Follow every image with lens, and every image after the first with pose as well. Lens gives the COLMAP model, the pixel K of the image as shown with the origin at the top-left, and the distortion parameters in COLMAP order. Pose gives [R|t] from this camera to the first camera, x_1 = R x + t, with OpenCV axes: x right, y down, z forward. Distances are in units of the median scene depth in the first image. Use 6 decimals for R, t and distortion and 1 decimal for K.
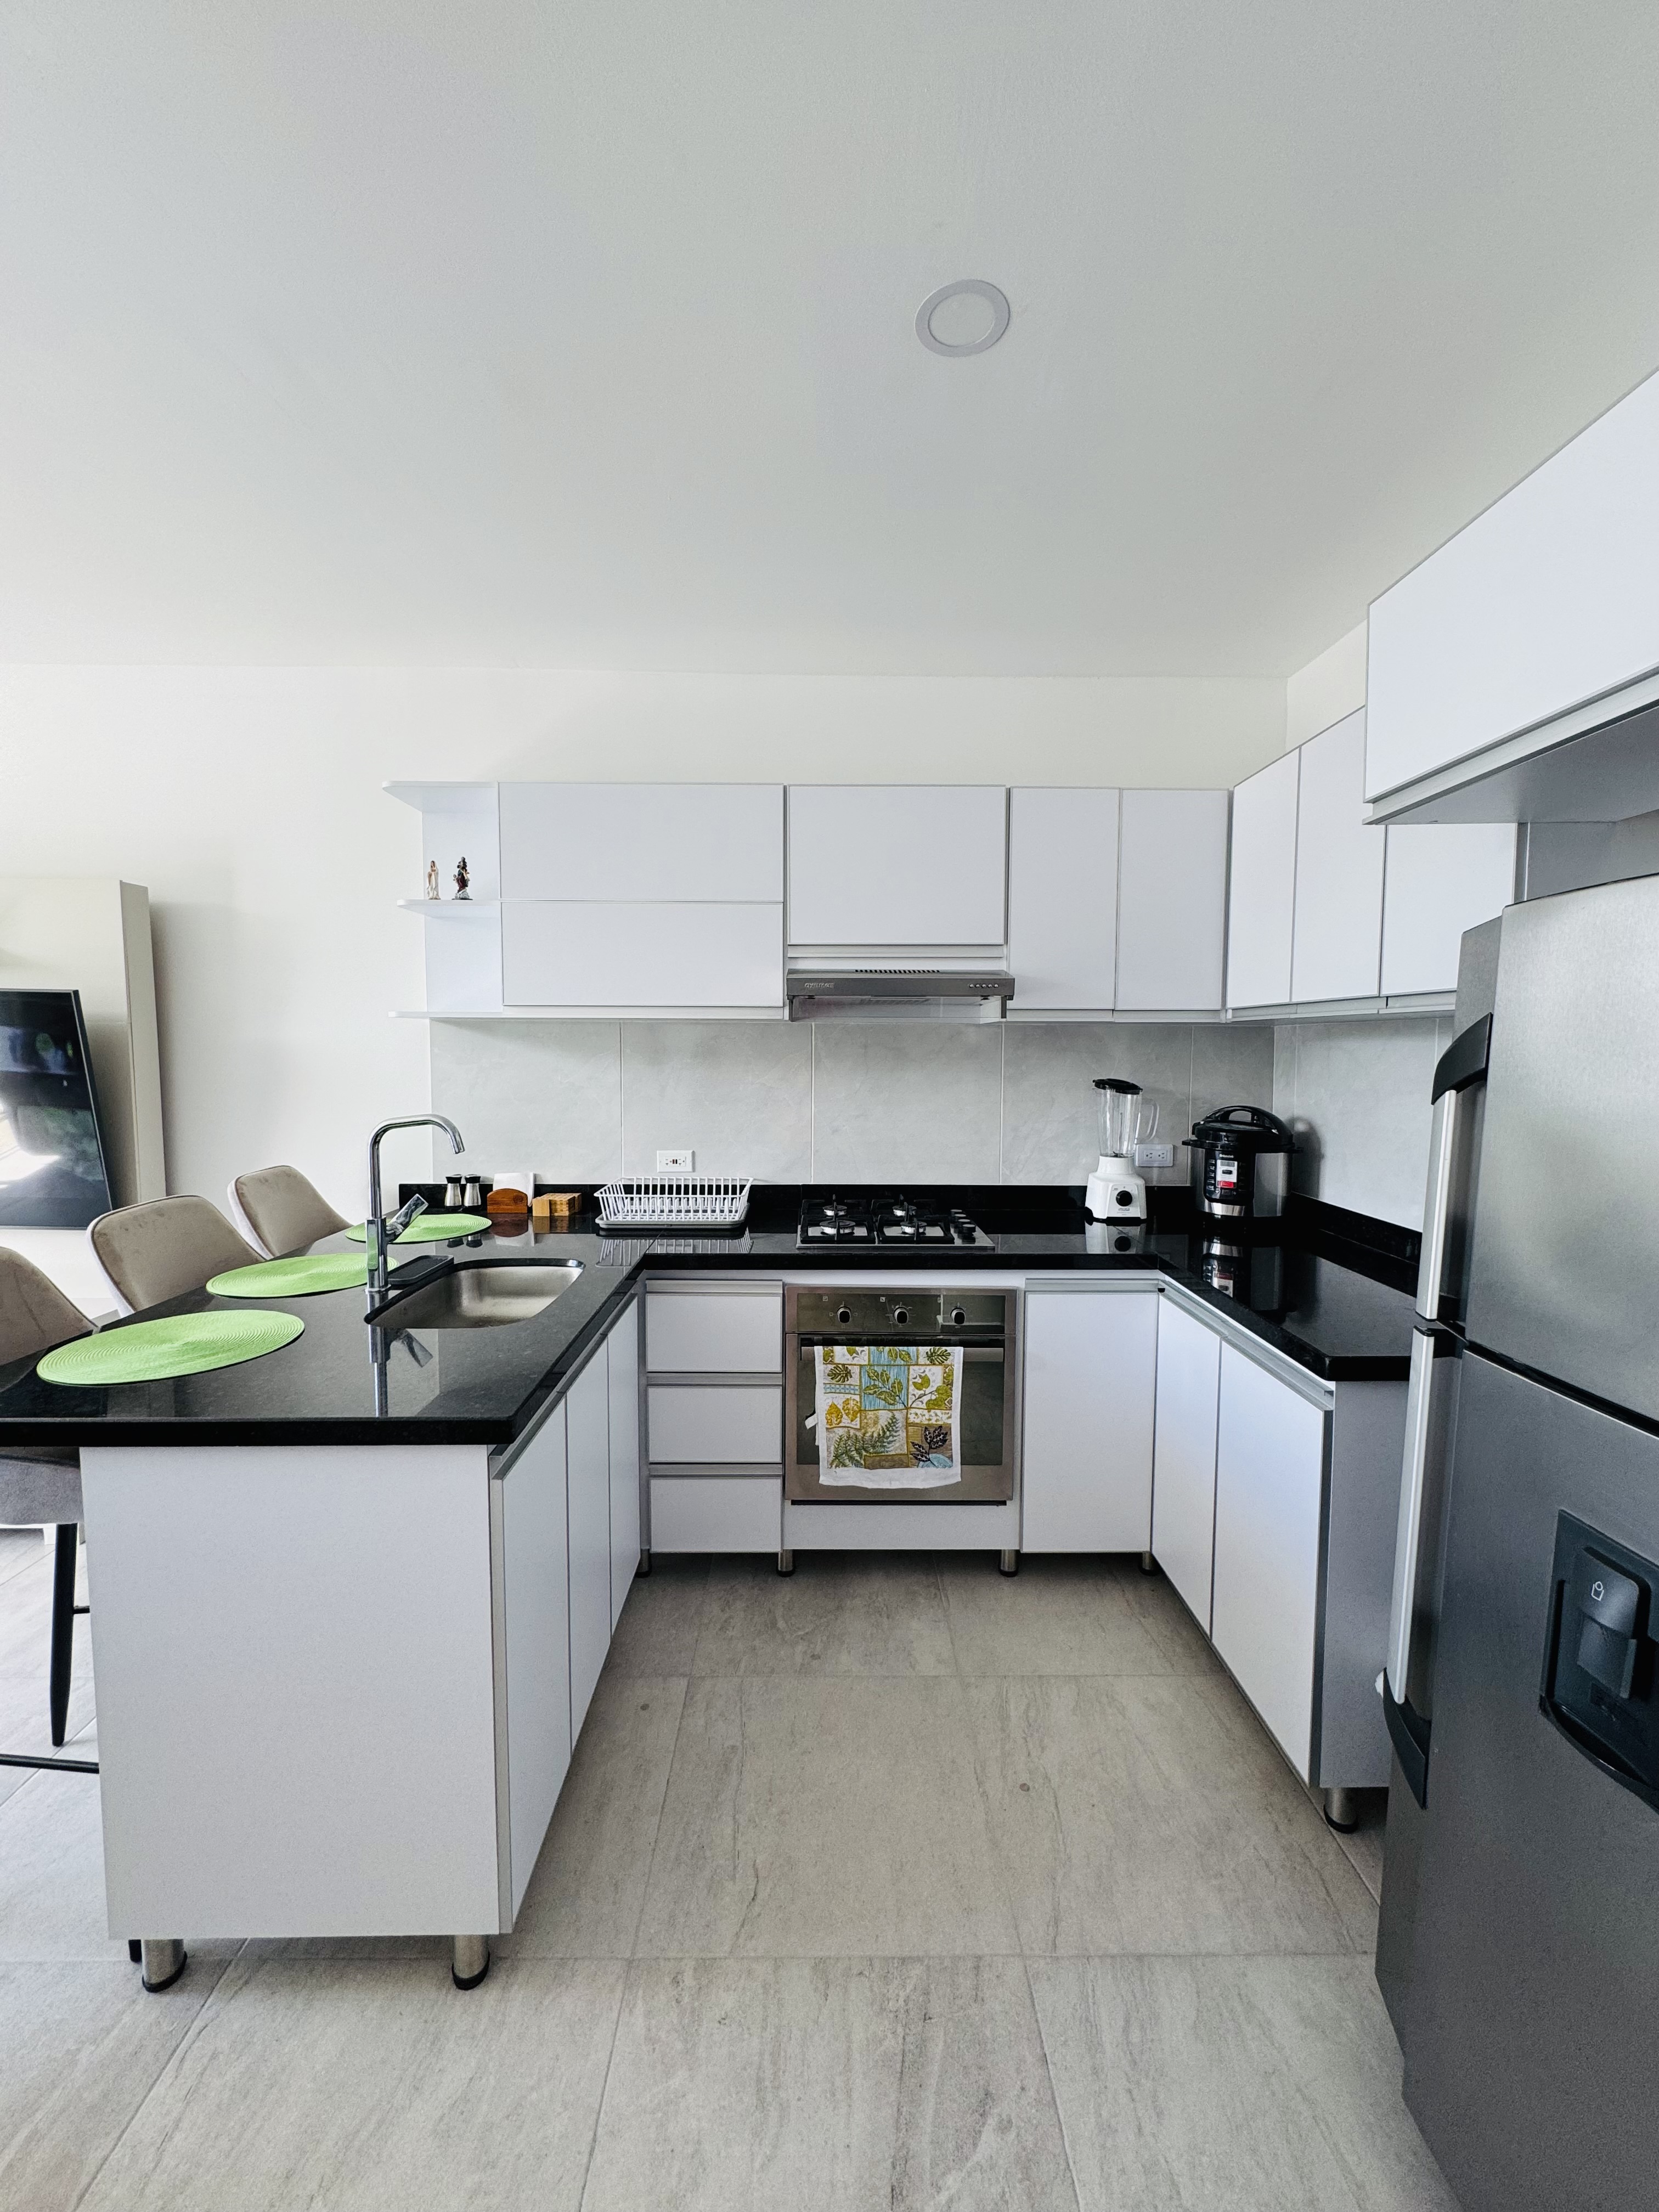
lens RADIAL K [[875.3, 0, 830.3], [0, 875.3, 1114.5], [0, 0, 1]] dist [0.003178, 0.000066]
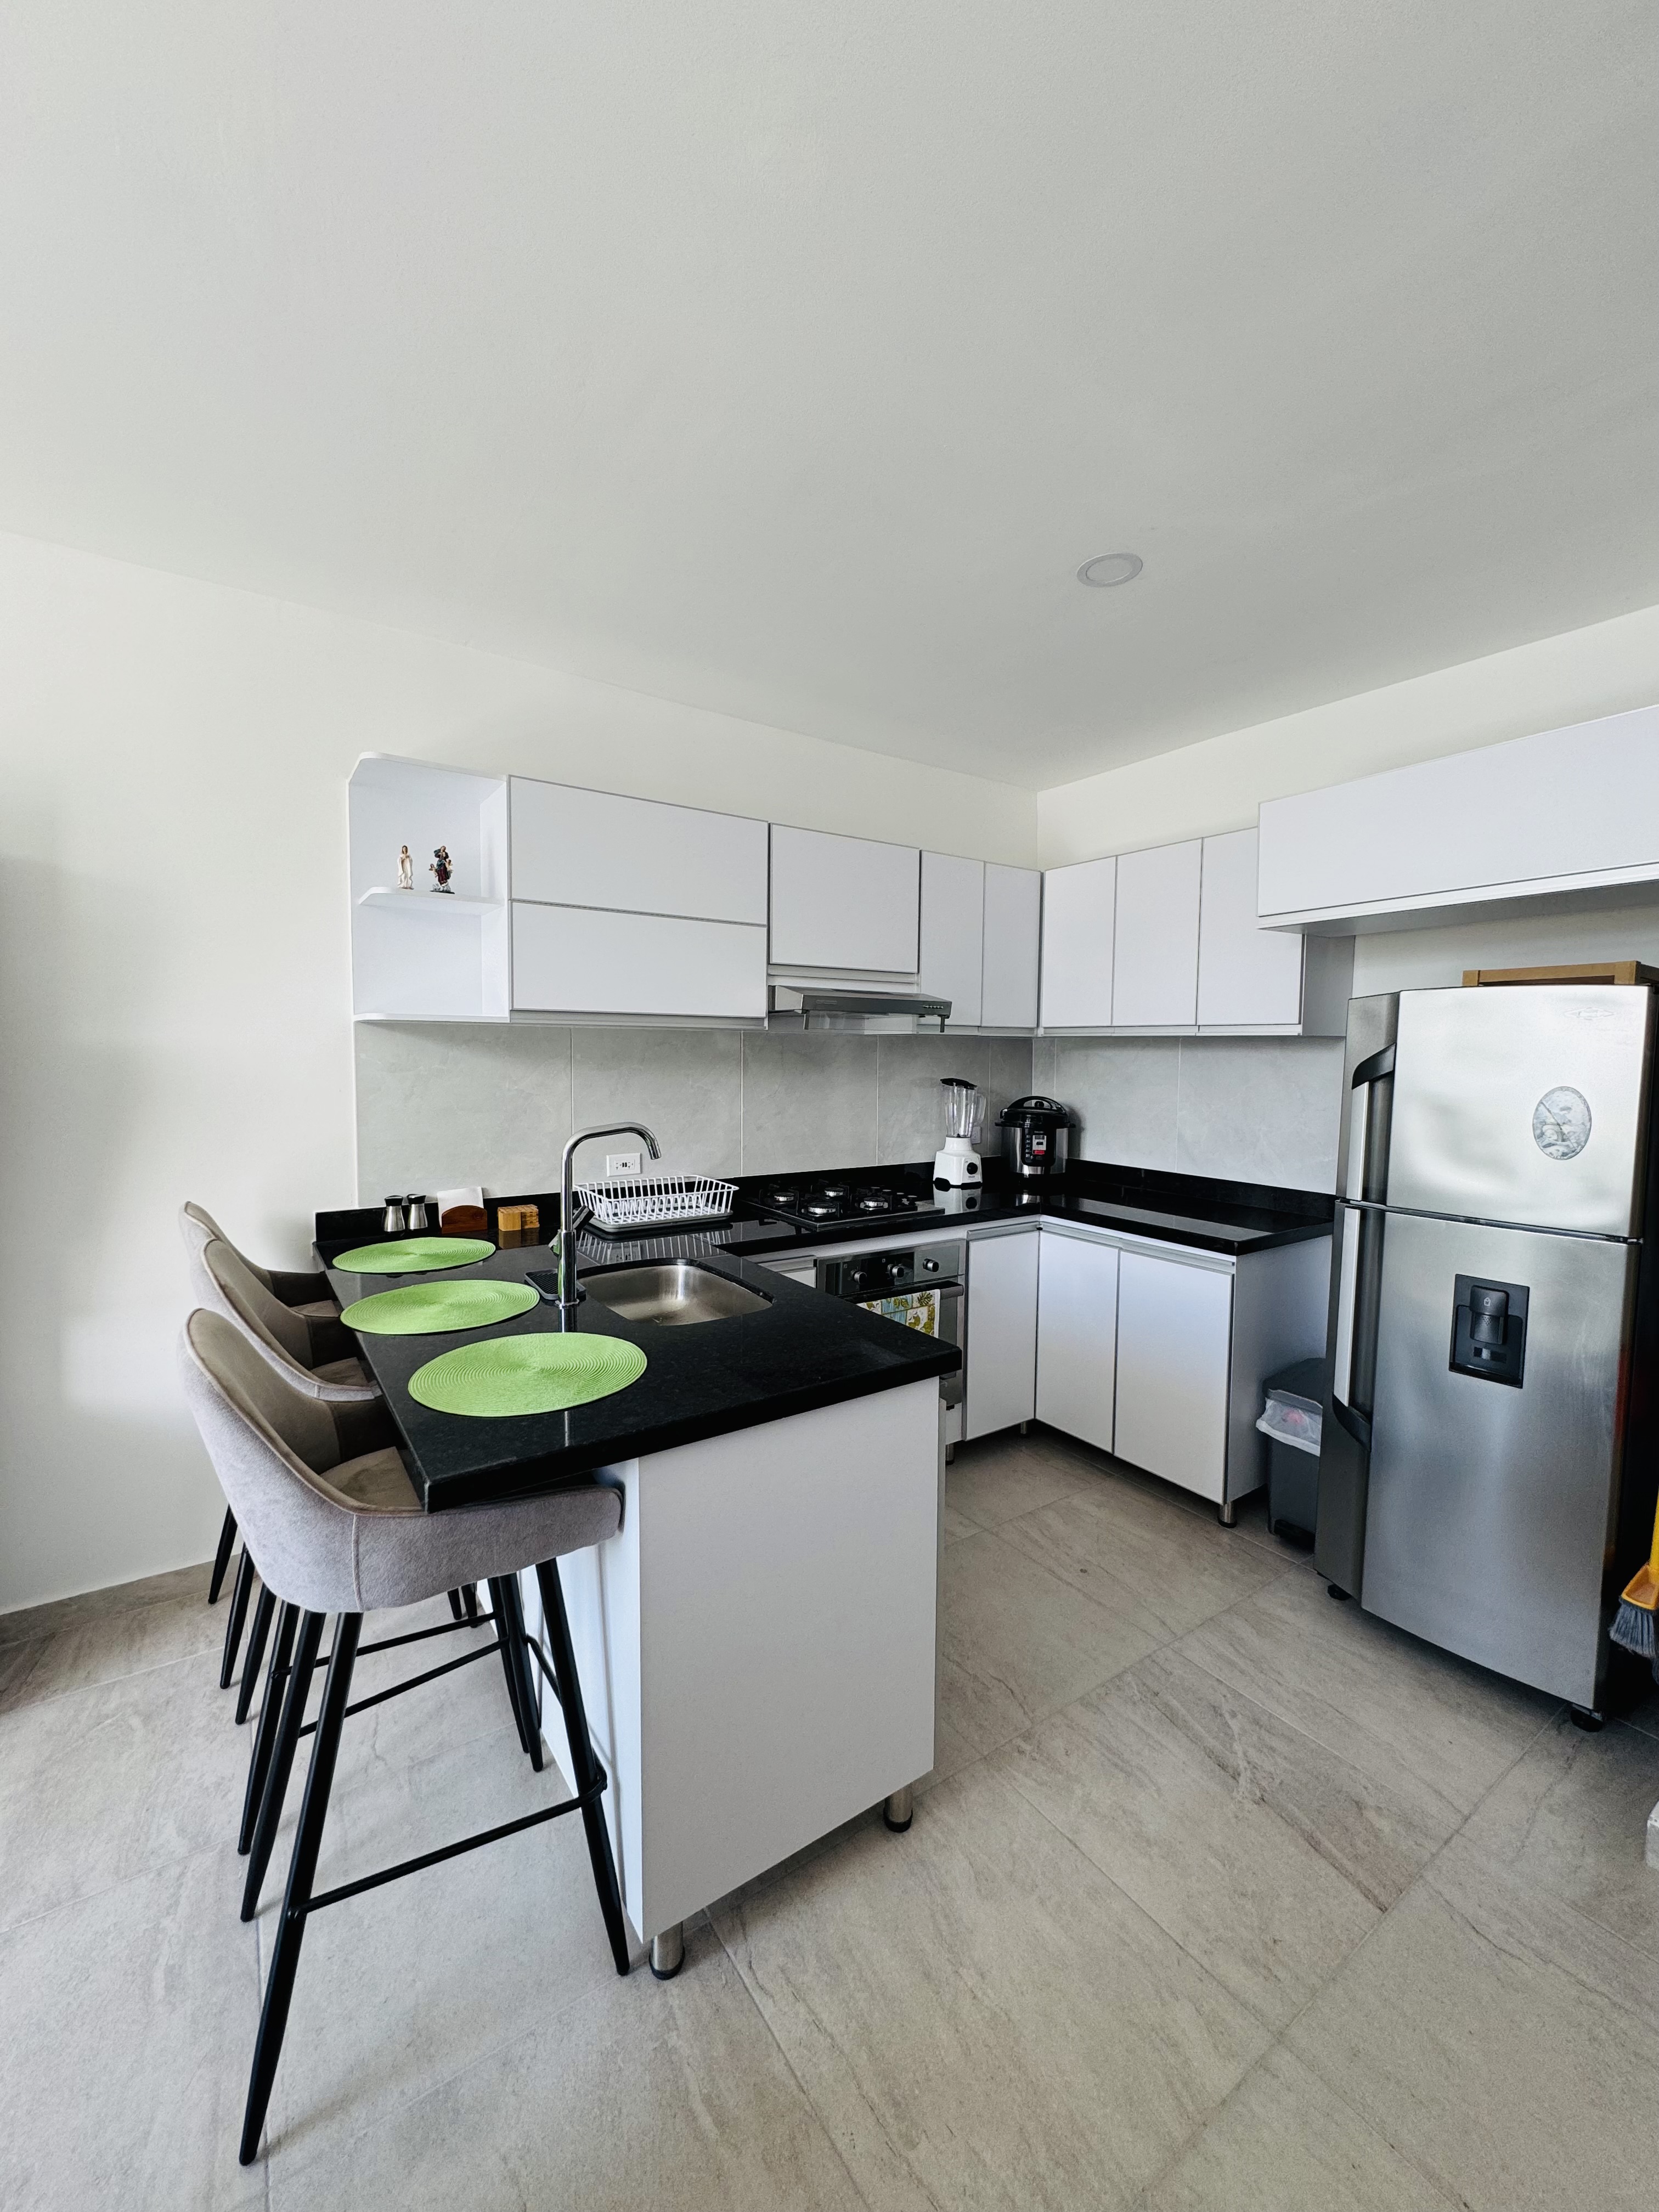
lens RADIAL K [[875.3, 0, 822.6], [0, 875.3, 1115.2], [0, 0, 1]] dist [0.003178, 0.000066]
pose [[0.834186, -0.036974, 0.550242, -0.623430], [0.036694, 0.999260, 0.011517, -0.008525], [-0.550260, 0.010583, 0.834926, 0.018703]]
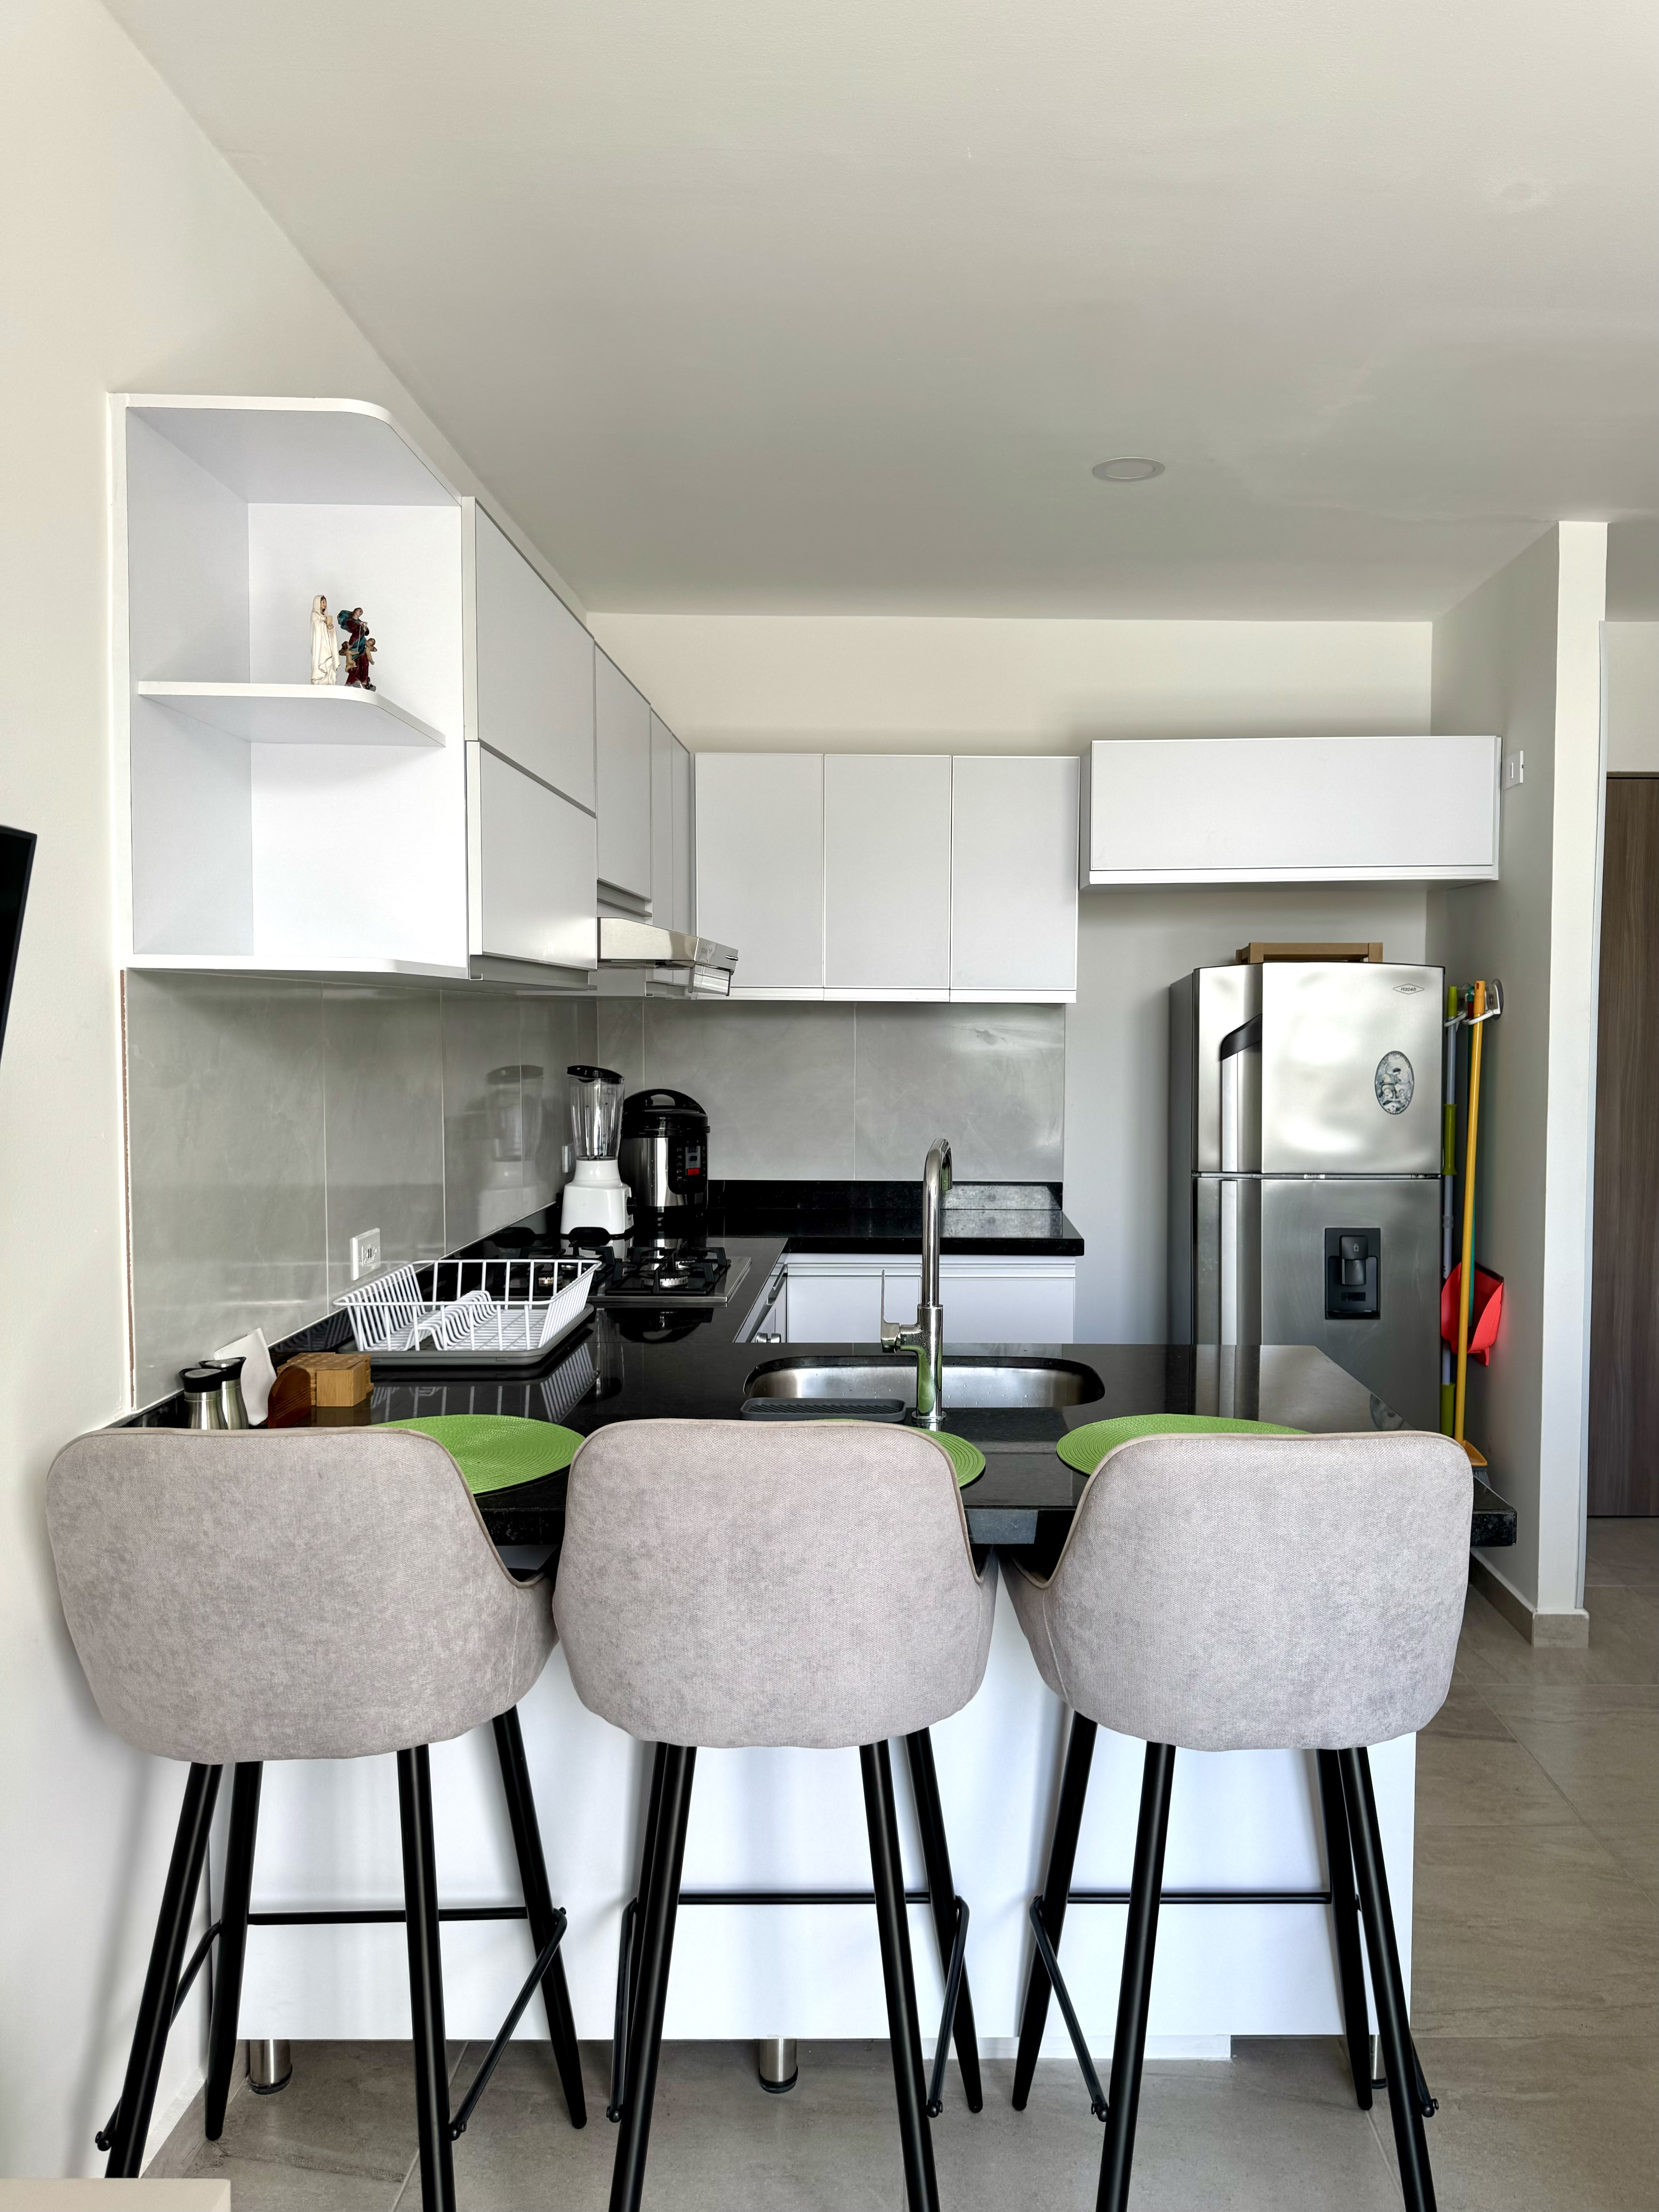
lens RADIAL K [[1614.6, 0, 845.0], [0, 1614.6, 1097.8], [0, 0, 1]] dist [-0.008540, -0.010042]
pose [[0.045602, -0.052964, 0.997555, -1.302665], [0.074932, 0.995962, 0.049453, -0.074571], [-0.996145, 0.072494, 0.049387, 0.762341]]
